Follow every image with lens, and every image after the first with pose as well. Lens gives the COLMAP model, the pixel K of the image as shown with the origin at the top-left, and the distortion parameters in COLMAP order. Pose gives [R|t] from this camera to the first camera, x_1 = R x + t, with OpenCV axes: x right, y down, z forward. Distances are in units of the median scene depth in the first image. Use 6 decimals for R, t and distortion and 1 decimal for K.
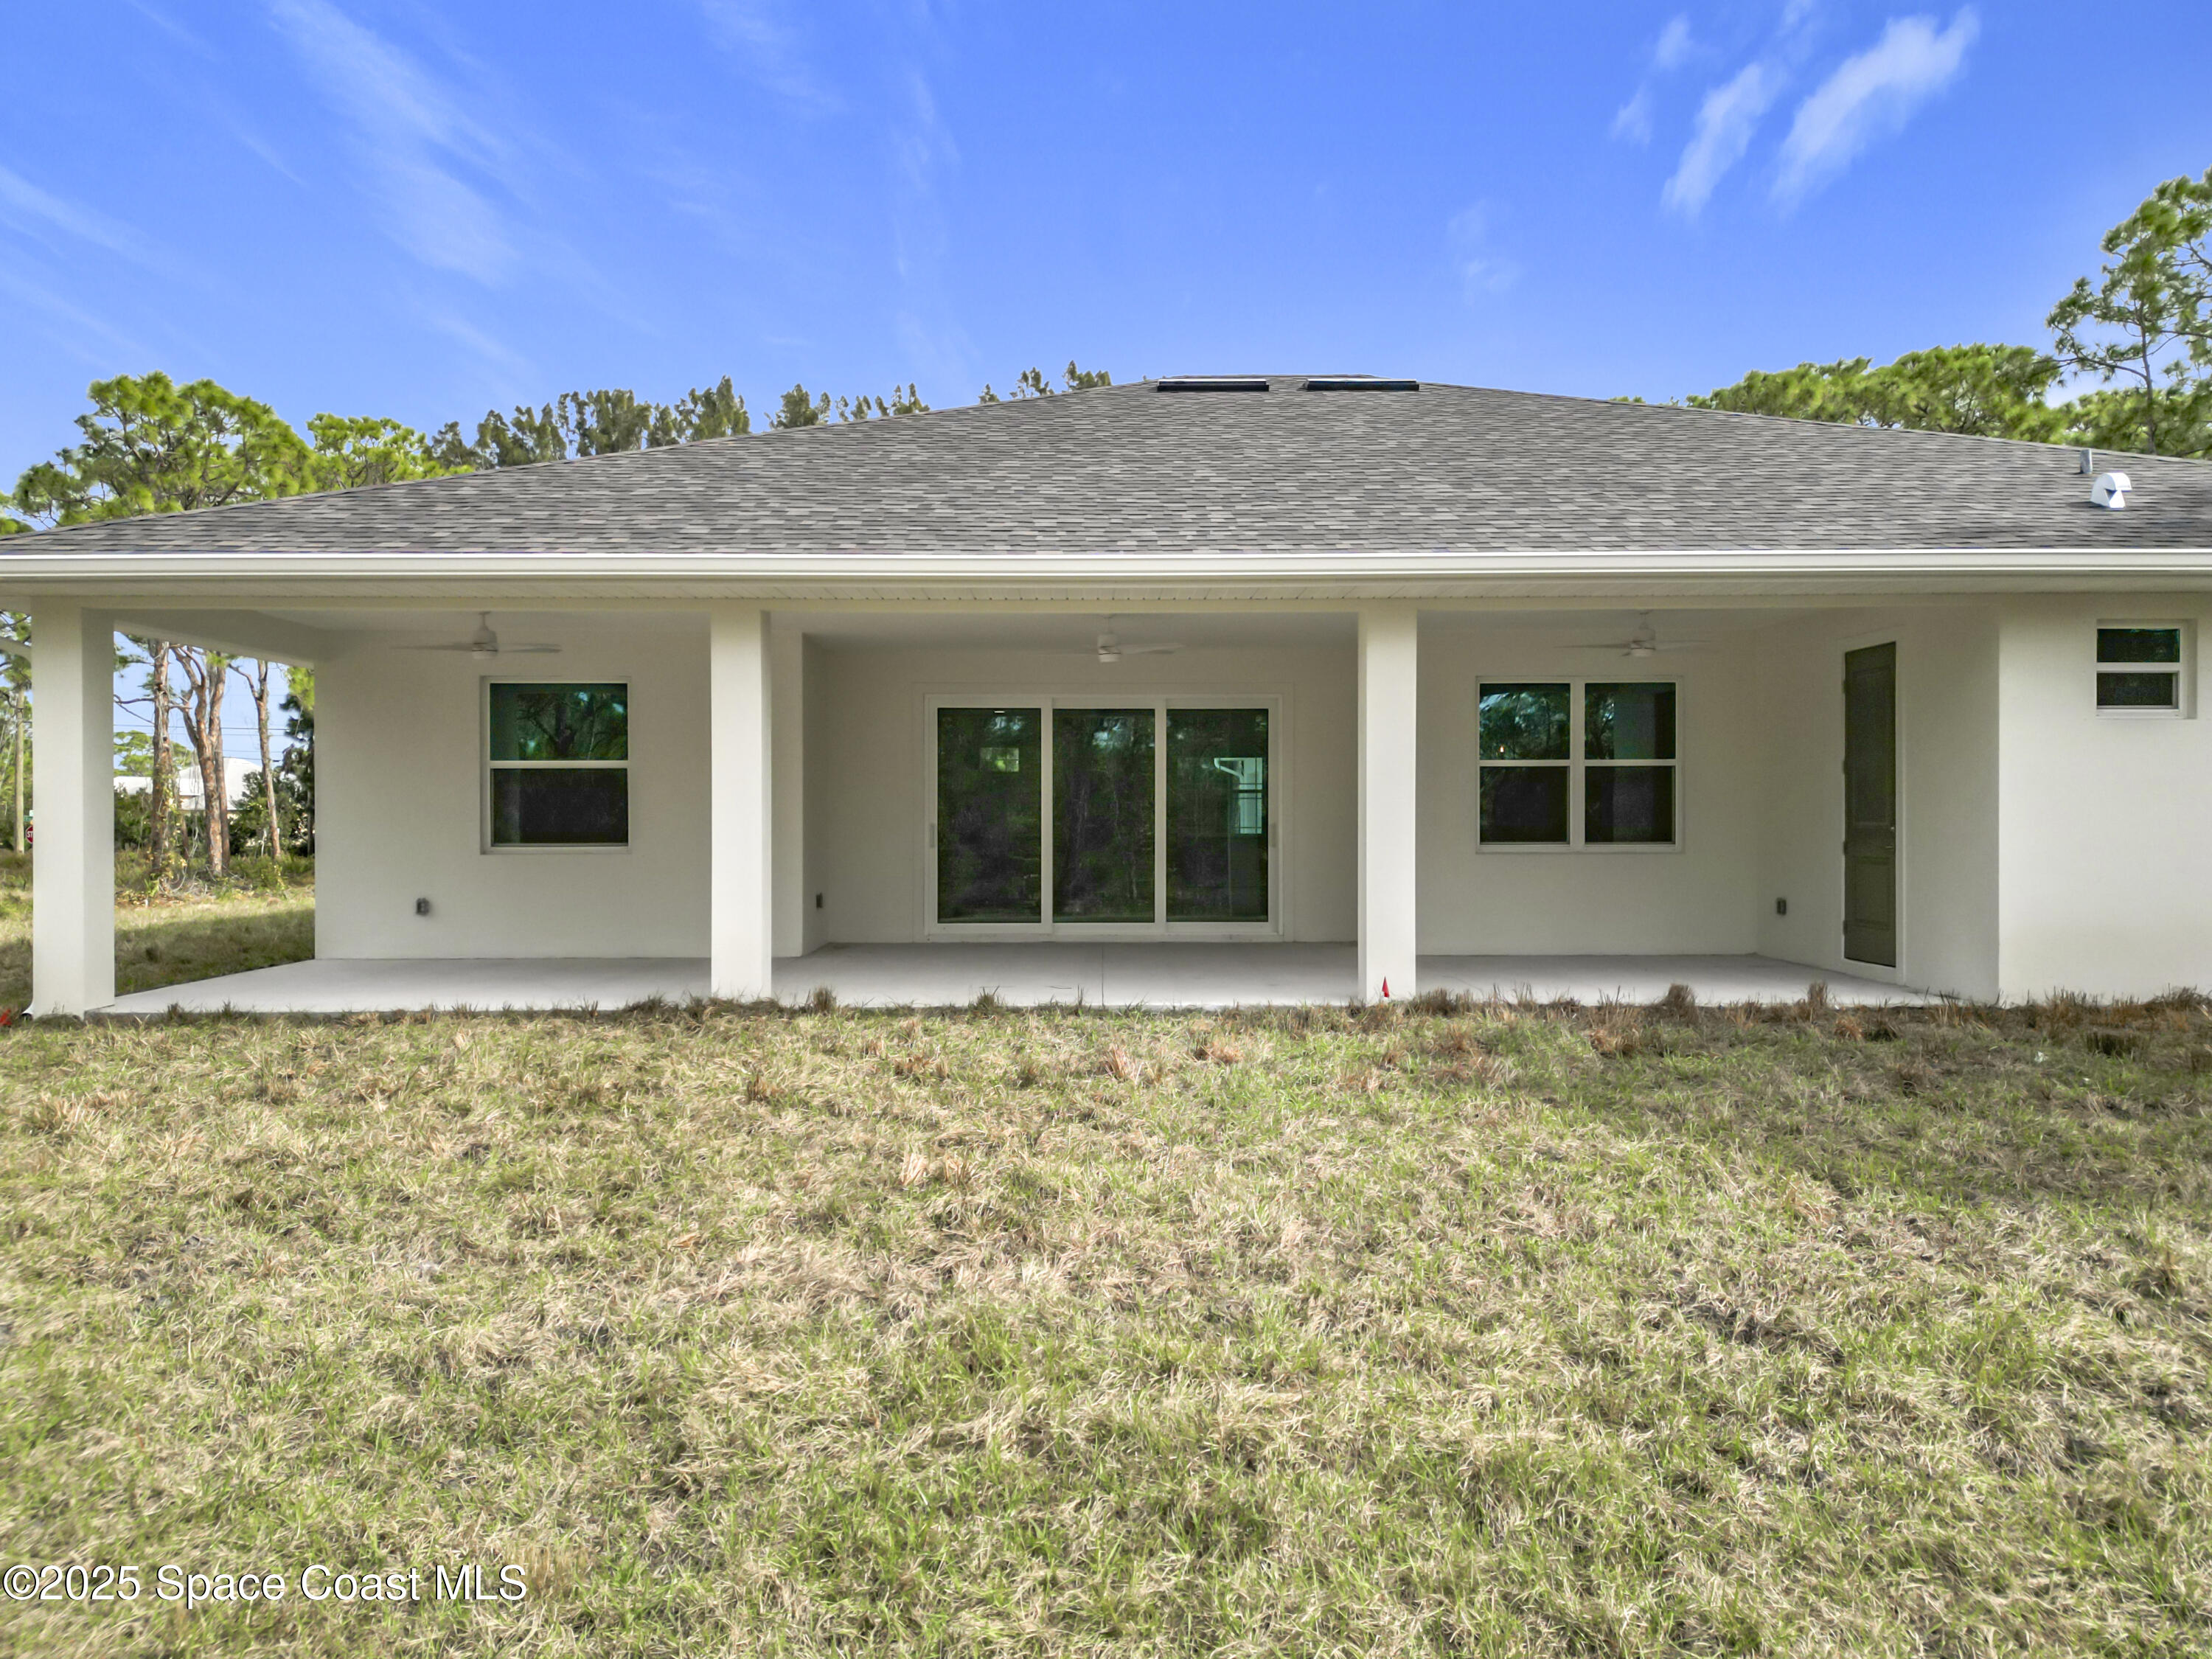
lens RADIAL K [[1548.4, 0, 1106.0], [0, 1548.4, 829.5], [0, 0, 1]] dist [0.061552, -0.069594]
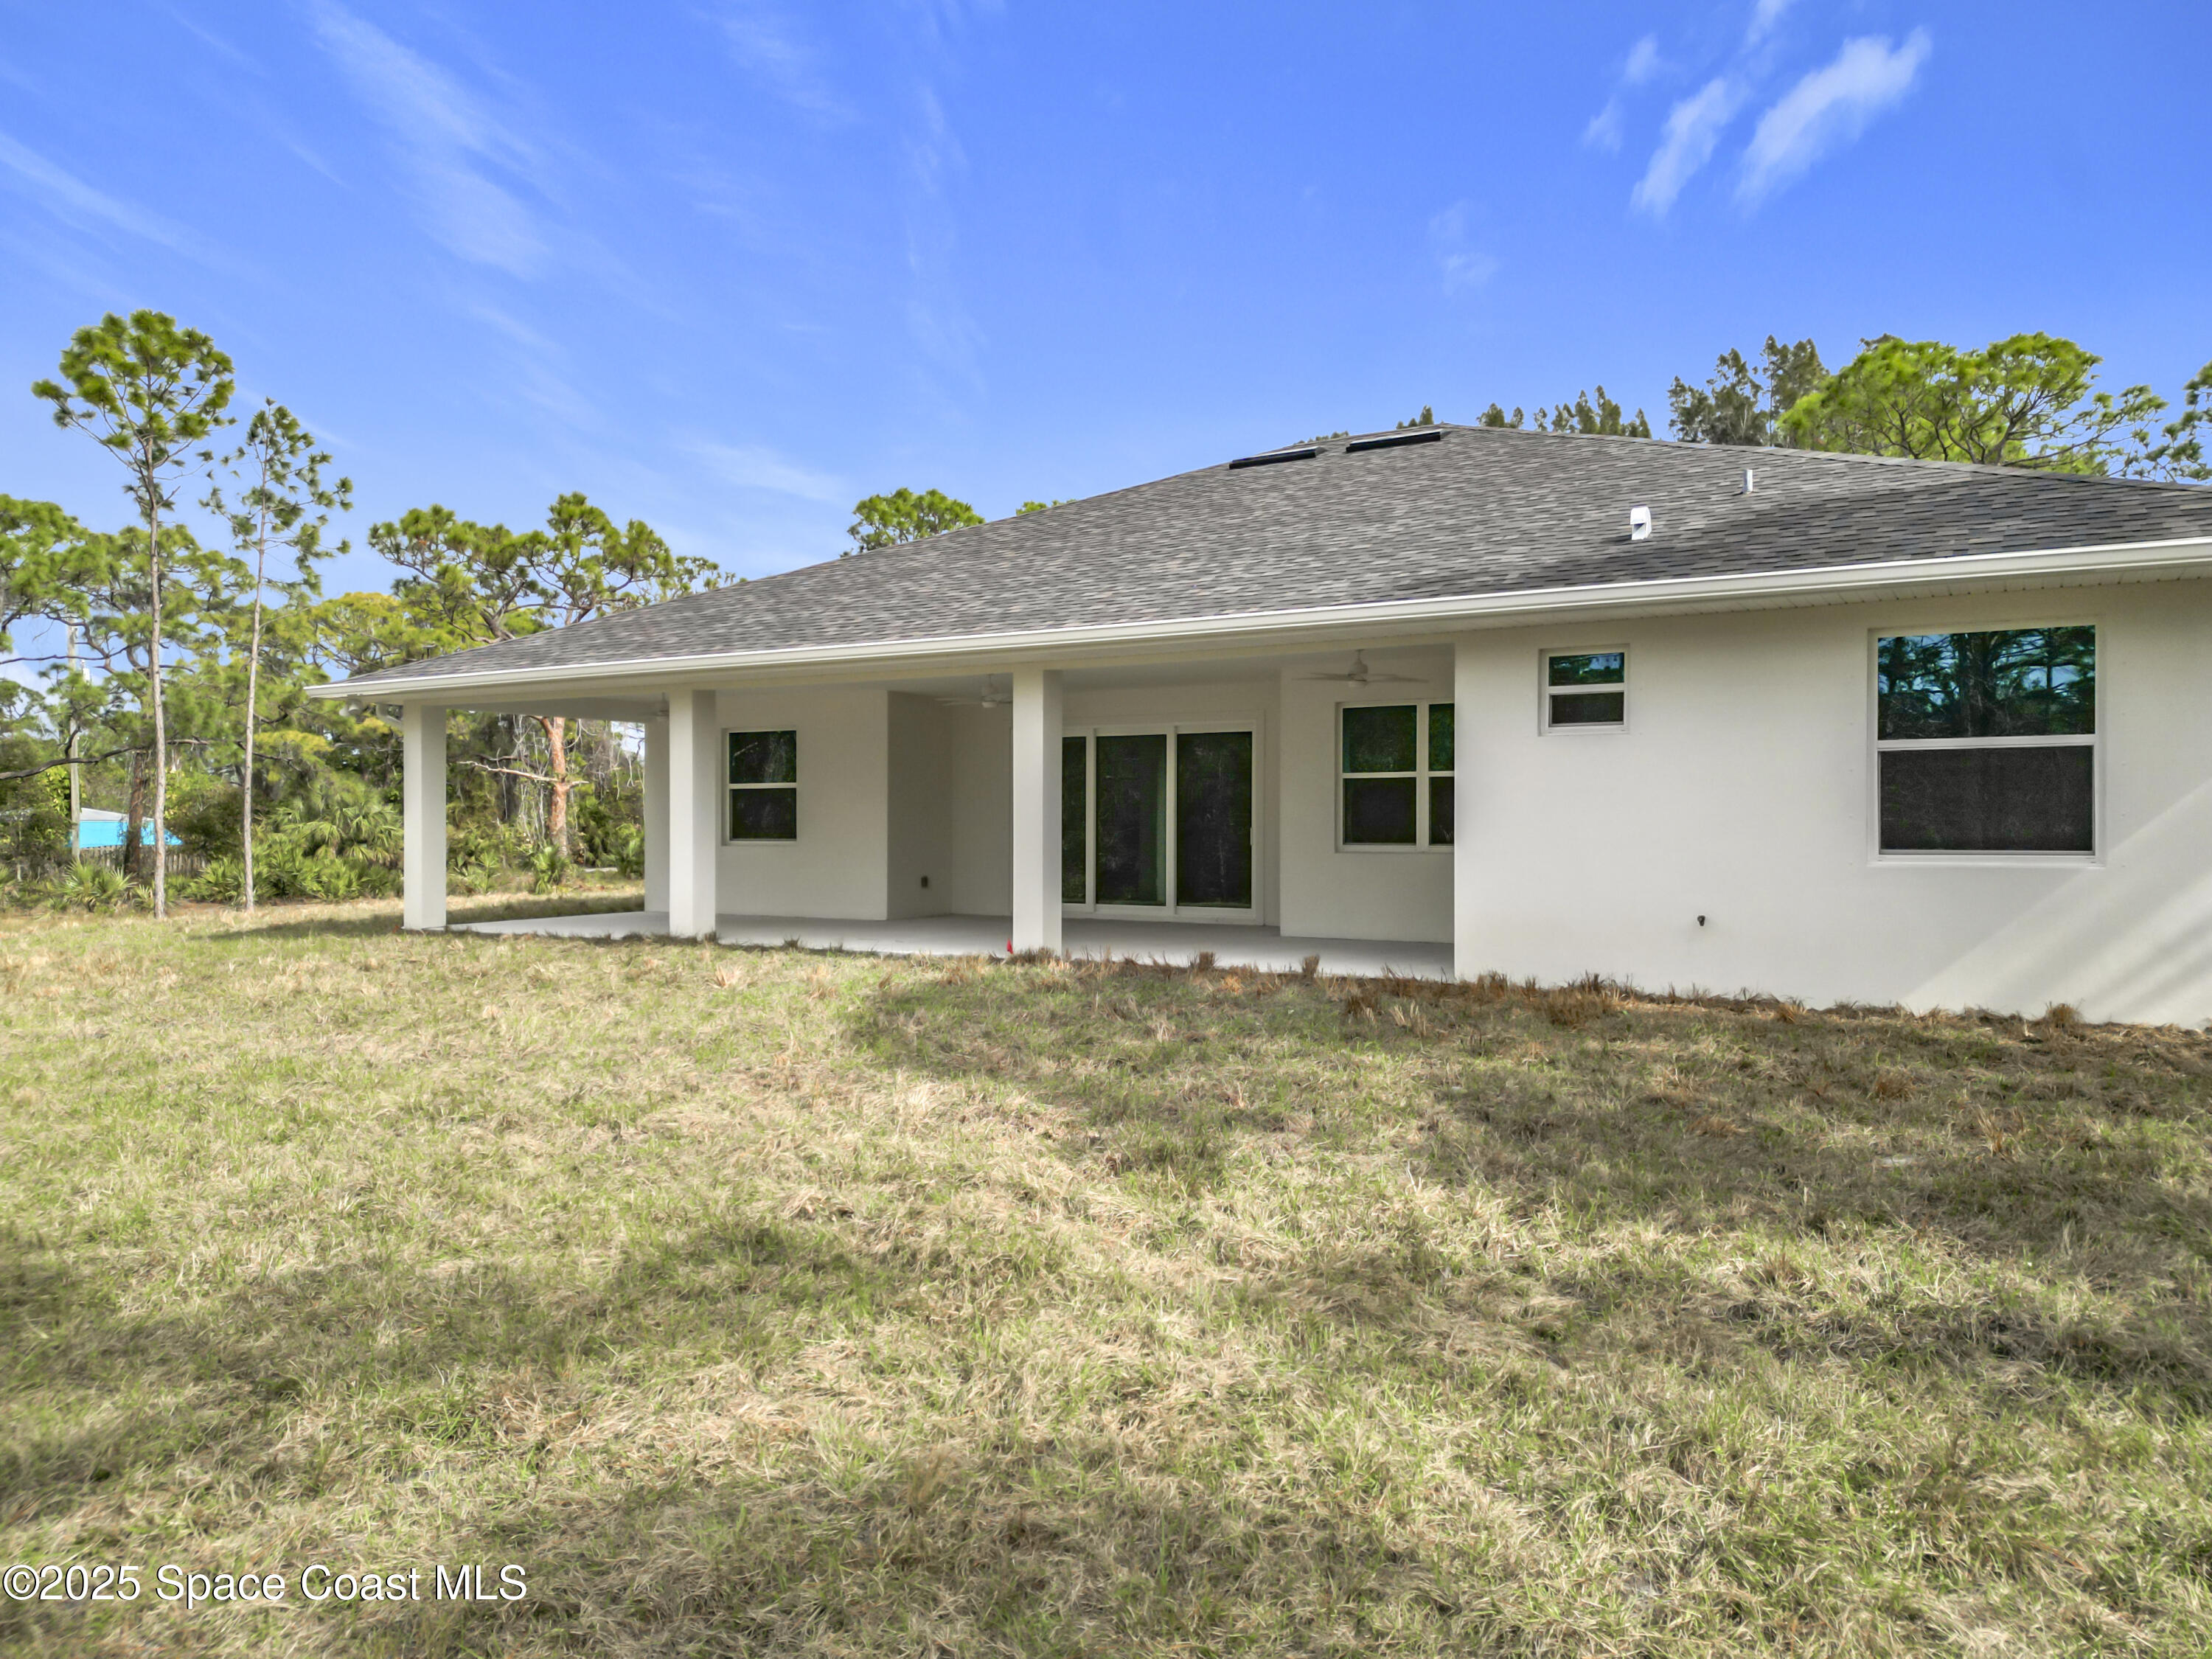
lens RADIAL K [[1548.4, 0, 1106.0], [0, 1548.4, 829.5], [0, 0, 1]] dist [0.061552, -0.069594]
pose [[0.847396, 0.004513, -0.530942, 0.842877], [-0.005149, 0.999987, 0.000281, -0.001460], [0.530937, 0.002495, 0.847408, -0.108082]]
